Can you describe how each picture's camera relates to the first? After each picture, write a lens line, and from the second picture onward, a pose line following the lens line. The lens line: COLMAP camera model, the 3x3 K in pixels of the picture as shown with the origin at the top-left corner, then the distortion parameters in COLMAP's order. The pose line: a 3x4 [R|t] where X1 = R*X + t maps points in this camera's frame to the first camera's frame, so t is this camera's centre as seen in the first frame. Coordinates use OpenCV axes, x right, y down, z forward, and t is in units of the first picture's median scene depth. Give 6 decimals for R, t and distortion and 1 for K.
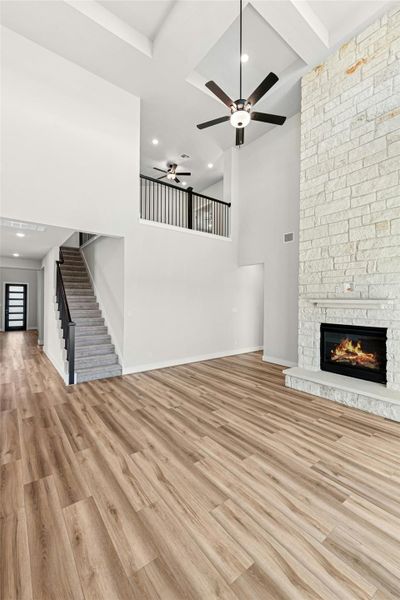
lens RADIAL K [[252.2, 0, 193.3], [0, 252.2, 302.1], [0, 0, 1]] dist [0.015586, -0.005603]
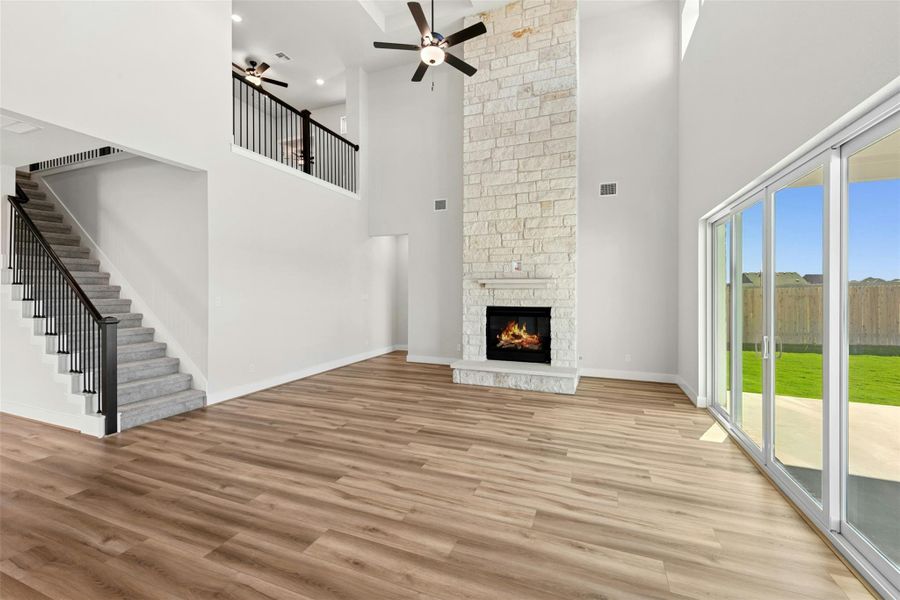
lens RADIAL K [[374.0, 0, 451.5], [0, 374.0, 297.1], [0, 0, 1]] dist [0.019391, -0.005551]
pose [[0.850416, -0.012700, 0.525957, -0.340482], [0.007756, 0.999903, 0.011604, 0.039173], [-0.526053, -0.005789, 0.850432, -0.059884]]
